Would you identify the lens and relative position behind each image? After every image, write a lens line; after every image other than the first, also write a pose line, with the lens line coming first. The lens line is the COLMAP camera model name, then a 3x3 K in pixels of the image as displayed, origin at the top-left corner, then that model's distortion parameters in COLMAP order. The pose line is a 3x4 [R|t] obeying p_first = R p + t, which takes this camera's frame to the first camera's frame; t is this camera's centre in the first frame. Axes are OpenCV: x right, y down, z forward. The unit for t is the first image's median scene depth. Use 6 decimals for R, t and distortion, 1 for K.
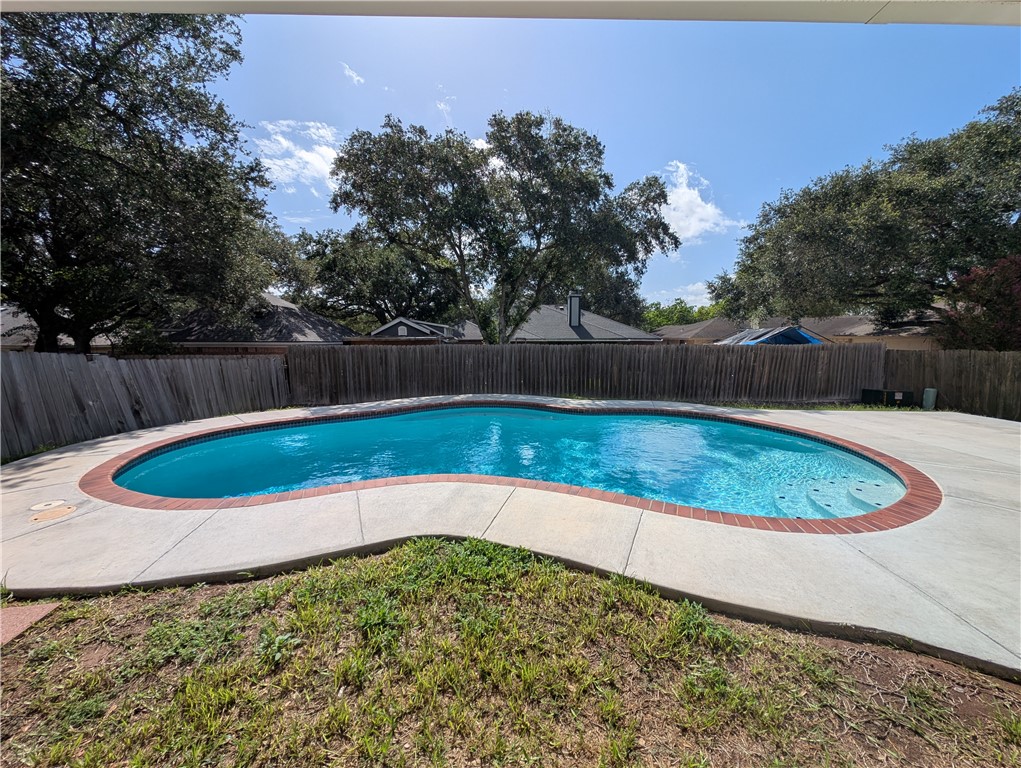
lens RADIAL K [[383.2, 0, 508.4], [0, 383.2, 382.2], [0, 0, 1]] dist [-0.001278, 0.000078]
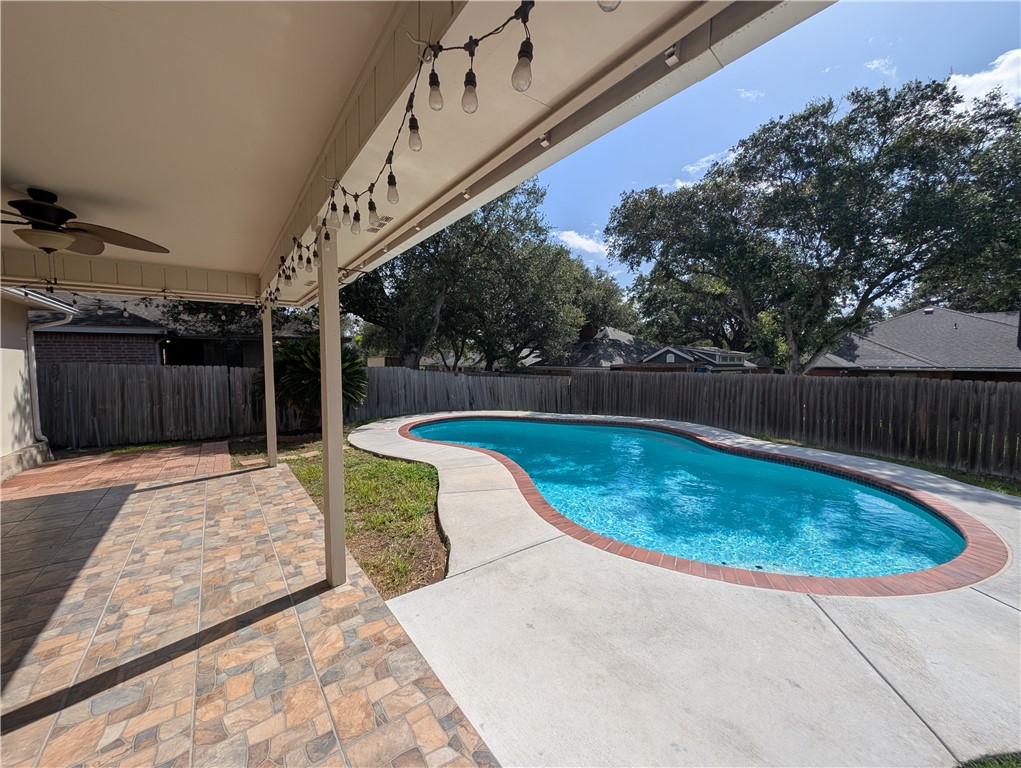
lens RADIAL K [[383.2, 0, 509.3], [0, 383.2, 381.9], [0, 0, 1]] dist [-0.001278, 0.000078]
pose [[0.583584, 0.047251, -0.810677, 0.399149], [-0.094268, 0.995498, -0.009837, -0.017705], [0.806562, 0.082161, 0.585411, 0.013593]]
